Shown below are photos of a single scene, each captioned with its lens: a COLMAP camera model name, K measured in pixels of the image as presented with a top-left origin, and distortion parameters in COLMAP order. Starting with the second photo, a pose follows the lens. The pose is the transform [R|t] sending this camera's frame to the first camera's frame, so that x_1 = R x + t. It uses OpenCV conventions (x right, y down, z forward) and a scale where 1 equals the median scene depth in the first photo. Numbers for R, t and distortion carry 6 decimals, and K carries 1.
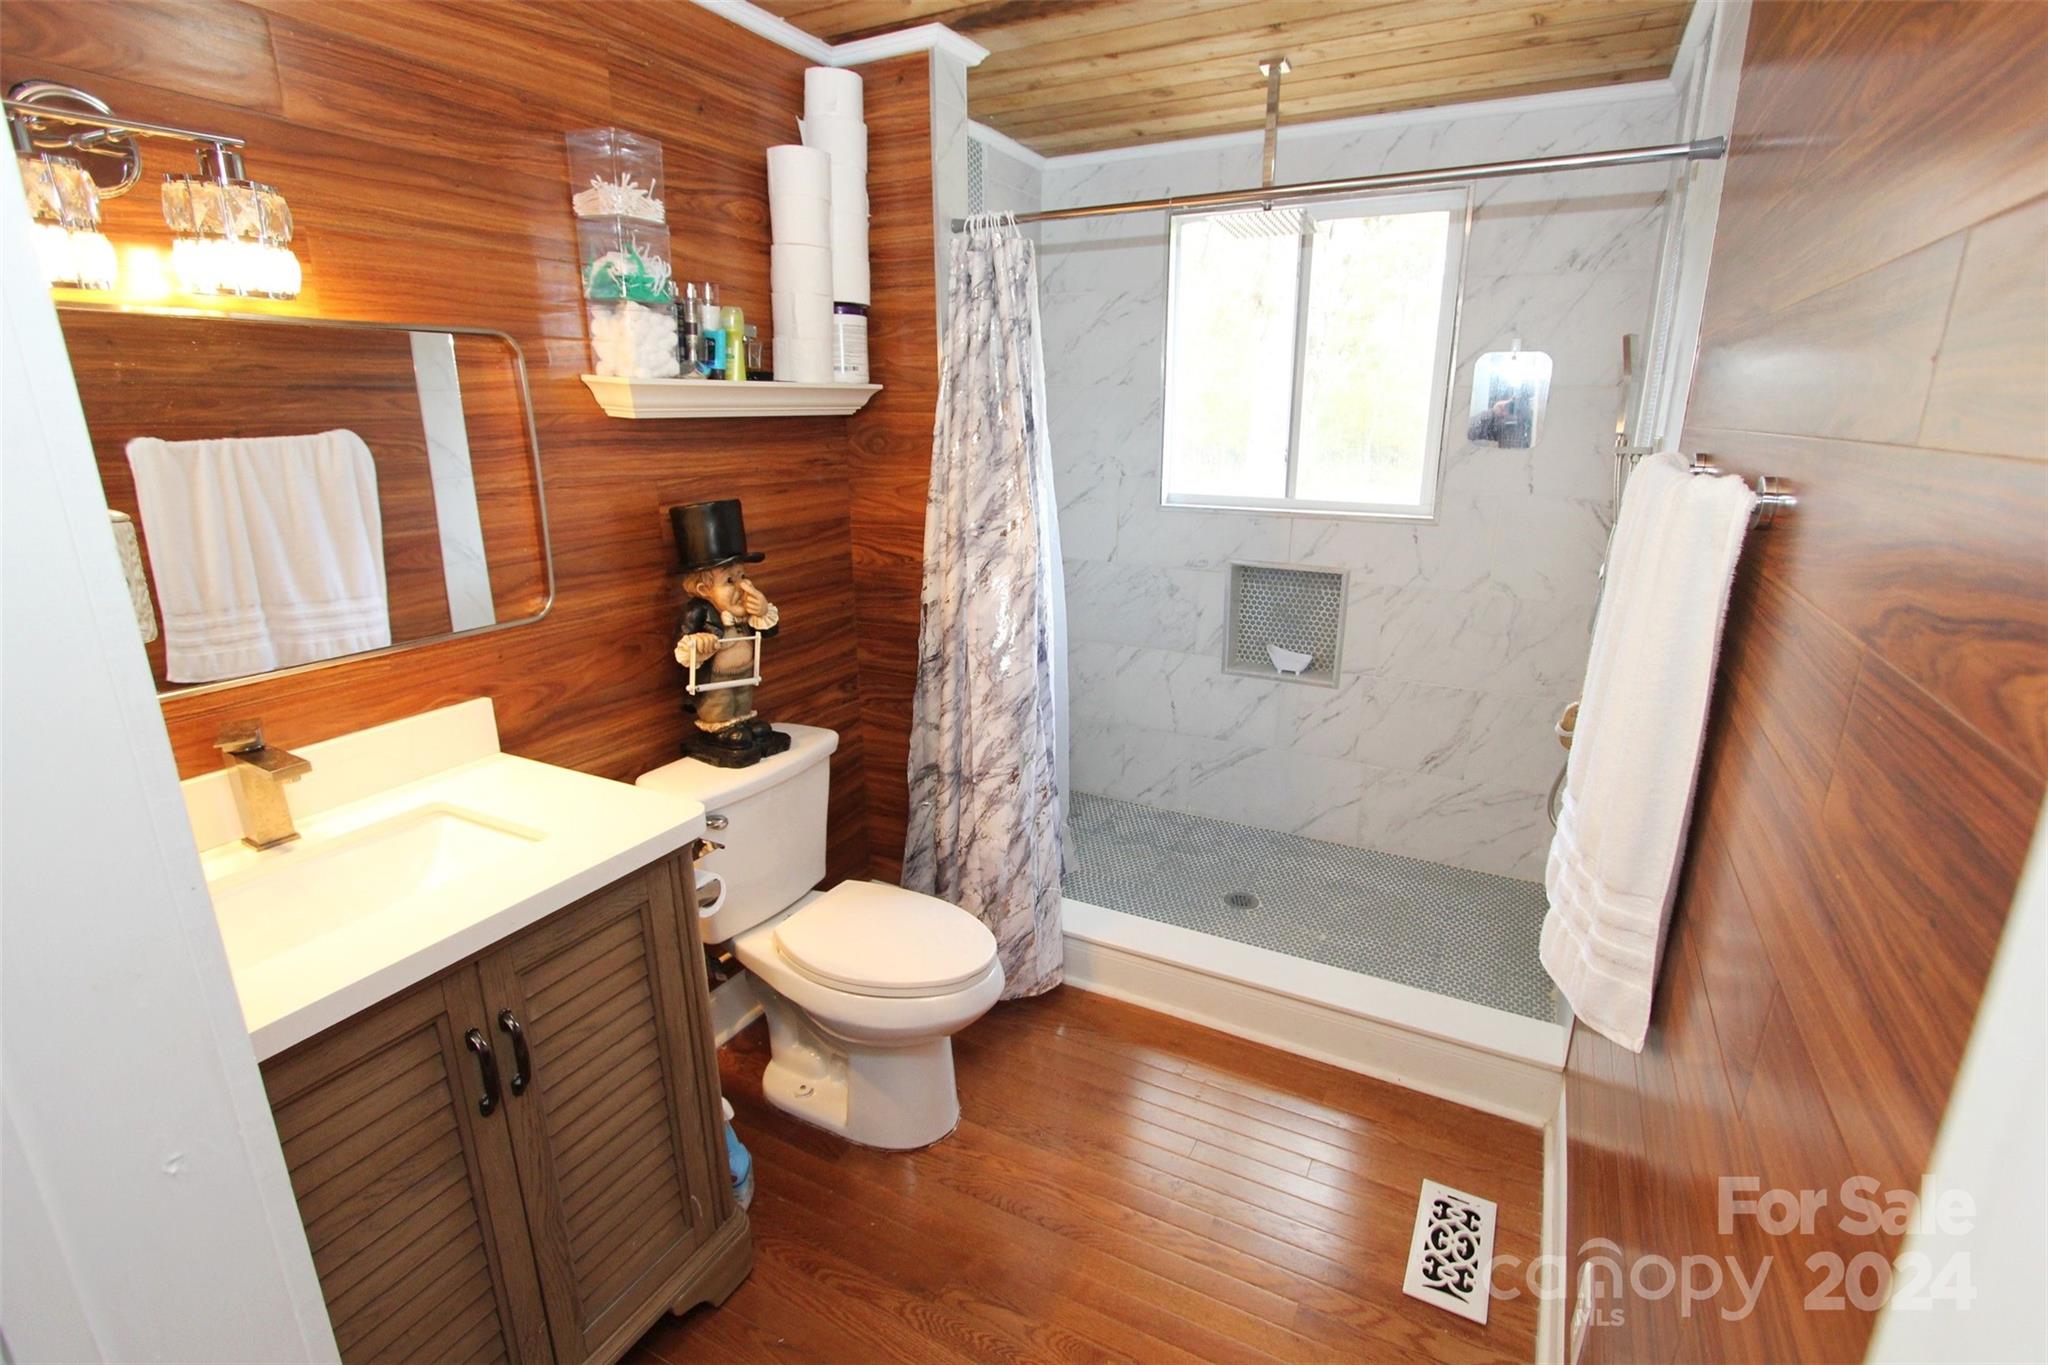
lens RADIAL K [[936.7, 0, 1048.1], [0, 936.7, 672.2], [0, 0, 1]] dist [-0.030433, 0.005713]
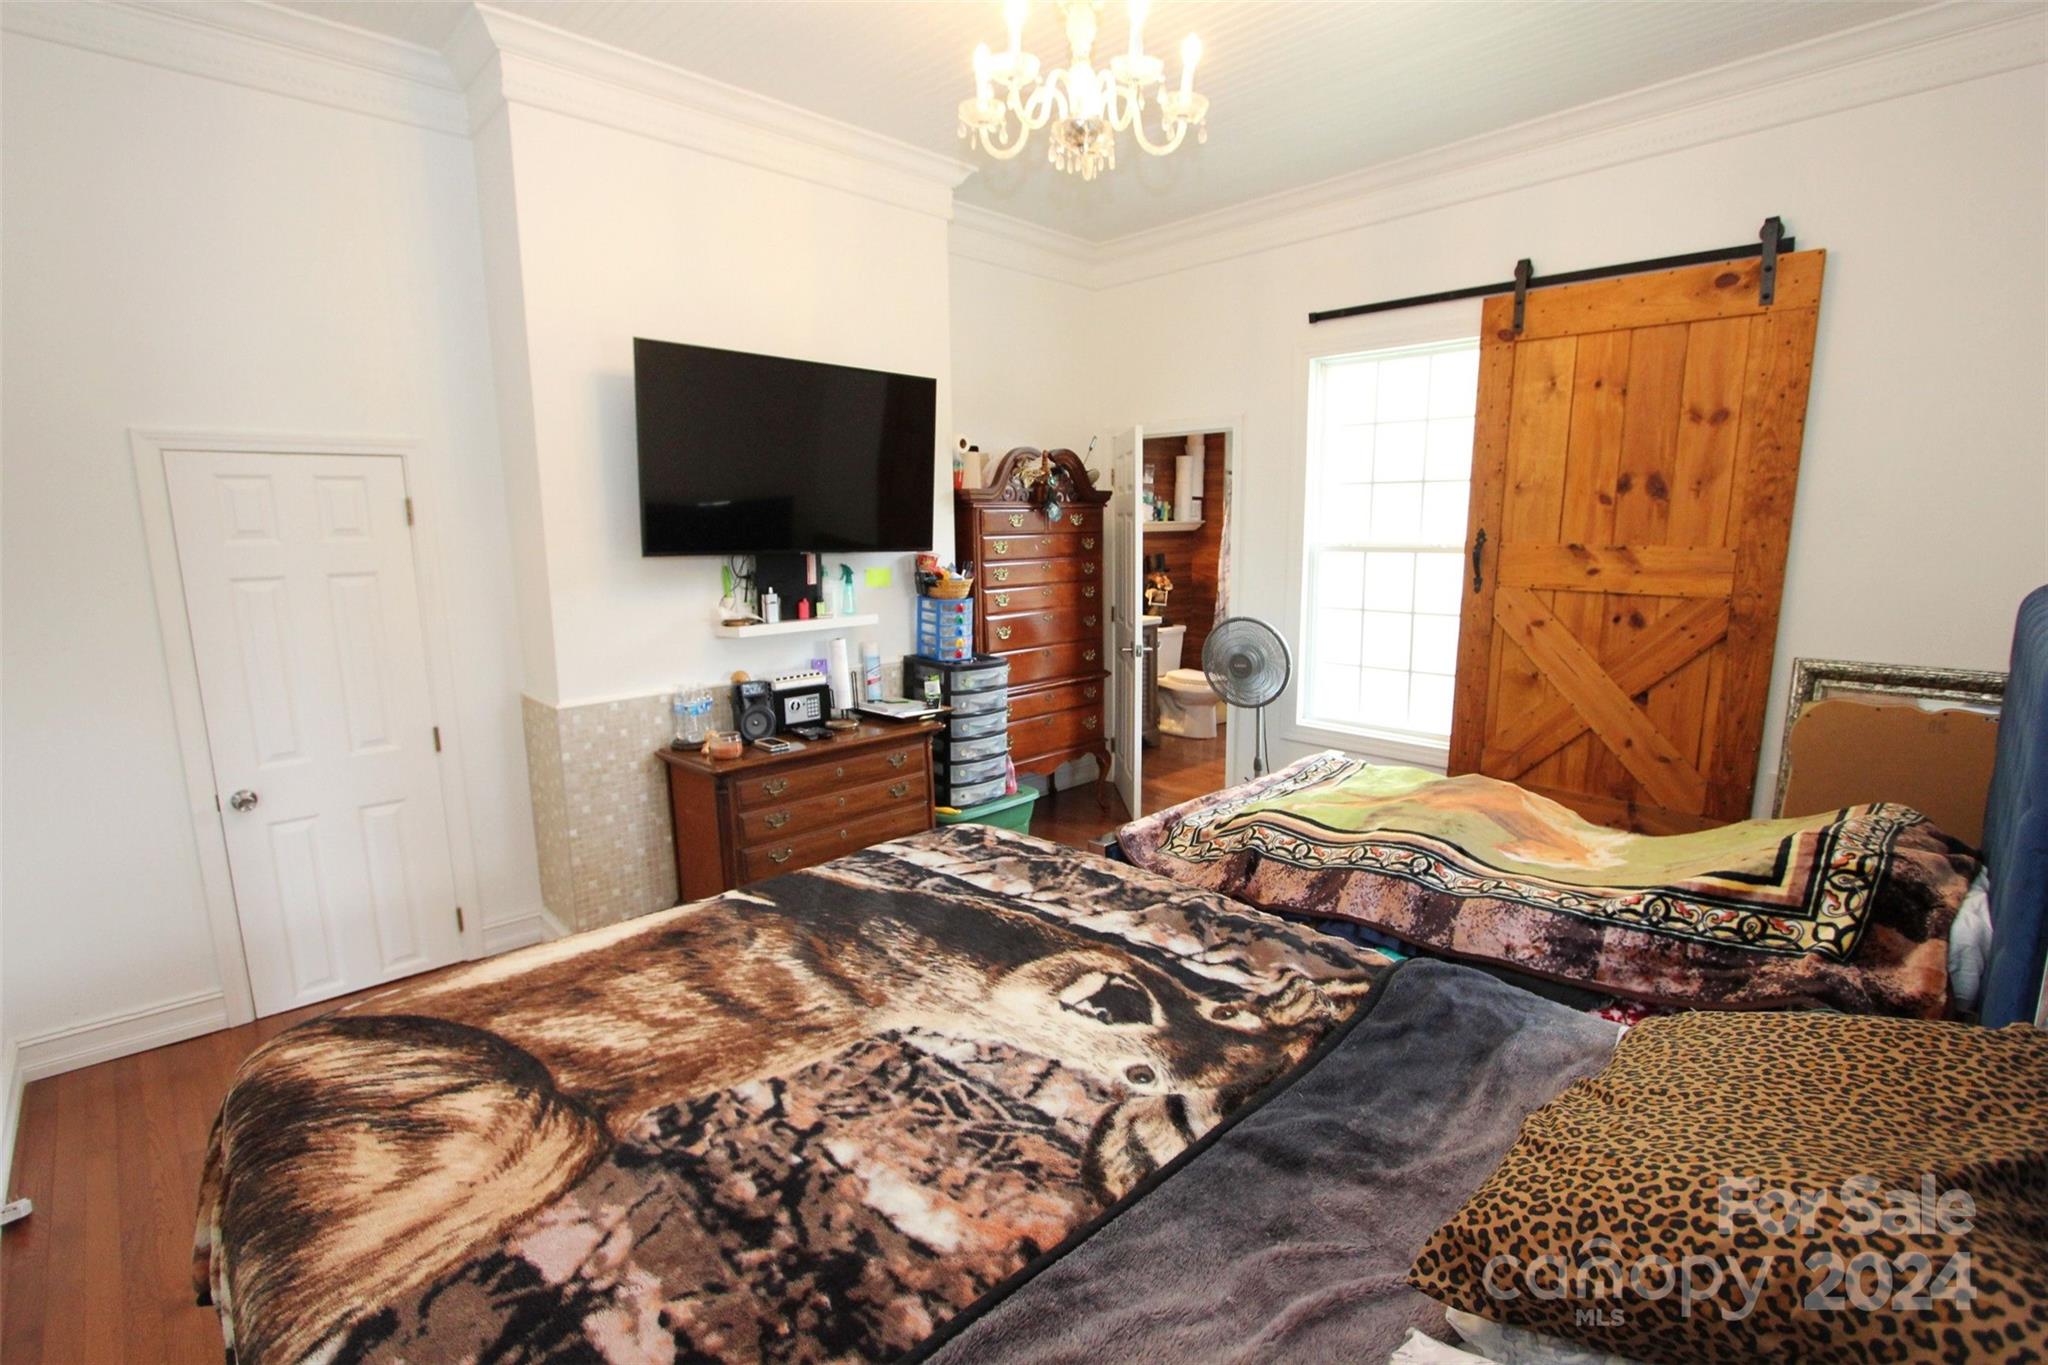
lens RADIAL K [[936.7, 0, 1048.1], [0, 936.7, 672.2], [0, 0, 1]] dist [-0.030433, 0.005713]
pose [[0.951960, 0.042820, -0.303212, 0.276524], [-0.072731, 0.993458, -0.088045, 0.482305], [0.297459, 0.105868, 0.948847, -1.954461]]
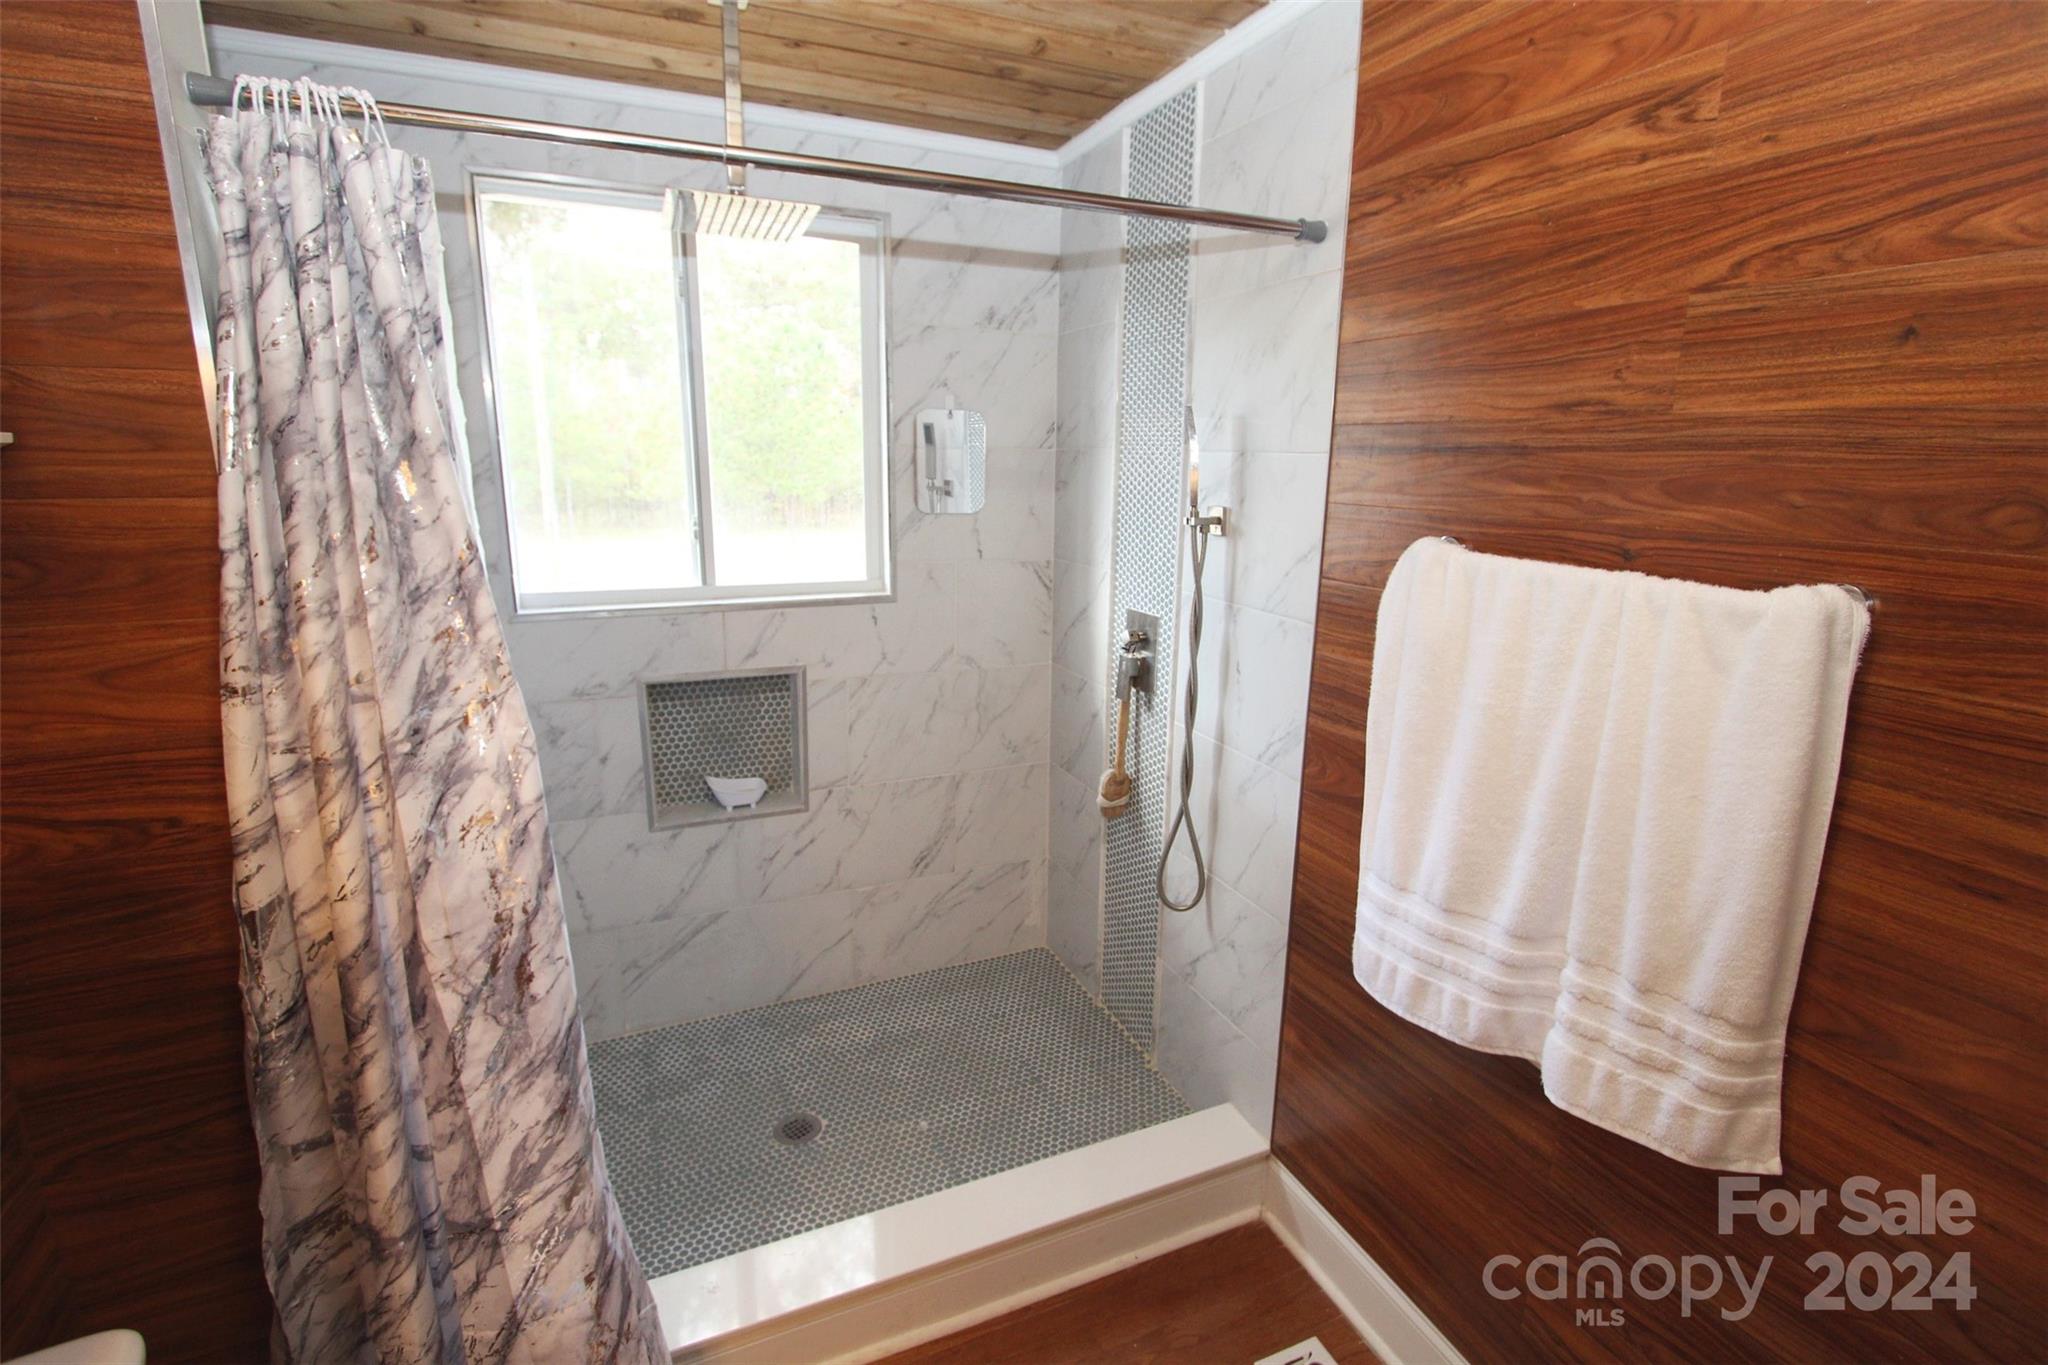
lens RADIAL K [[936.7, 0, 1048.1], [0, 936.7, 672.2], [0, 0, 1]] dist [-0.030433, 0.005713]
pose [[0.621371, -0.165847, 0.765763, -0.208199], [0.195797, 0.979201, 0.053195, -0.132908], [-0.758658, 0.116880, 0.640919, 0.399048]]
